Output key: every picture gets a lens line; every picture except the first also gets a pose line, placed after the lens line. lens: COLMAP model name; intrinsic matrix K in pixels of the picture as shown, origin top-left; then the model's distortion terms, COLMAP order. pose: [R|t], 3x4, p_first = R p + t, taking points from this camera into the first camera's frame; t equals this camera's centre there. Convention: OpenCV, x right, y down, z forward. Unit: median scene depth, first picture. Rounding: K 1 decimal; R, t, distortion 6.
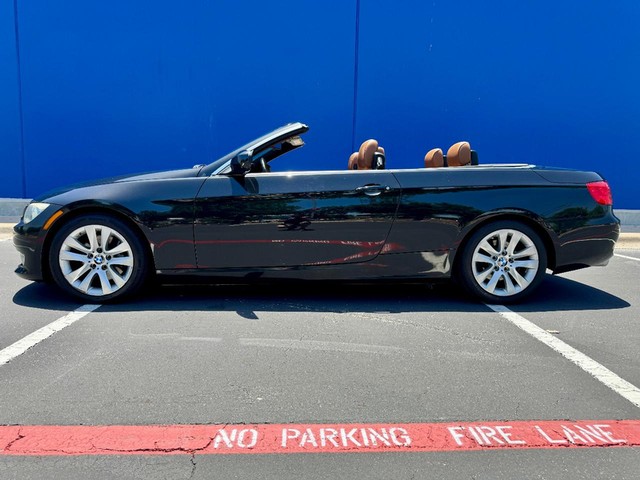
lens RADIAL K [[448.5, 0, 321.2], [0, 448.5, 241.9], [0, 0, 1]] dist [-0.003355, -0.004226]
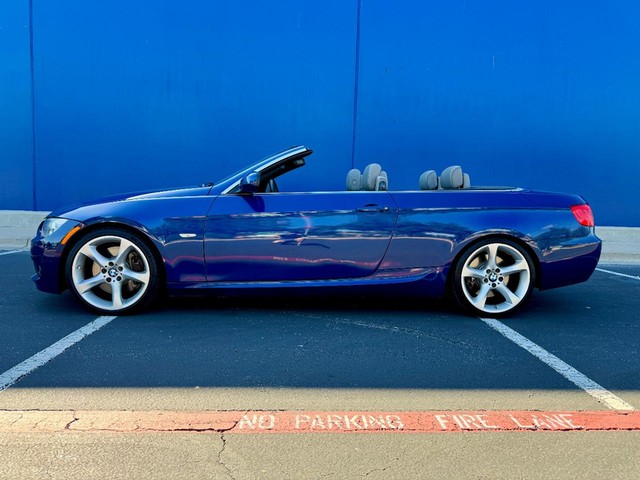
lens RADIAL K [[451.2, 0, 321.4], [0, 451.2, 242.8], [0, 0, 1]] dist [0.000087, -0.010628]
pose [[0.999949, 0.008620, 0.005281, -0.027868], [-0.008470, 0.999578, -0.027791, -0.005310], [-0.005519, 0.027744, 0.999600, -0.206235]]
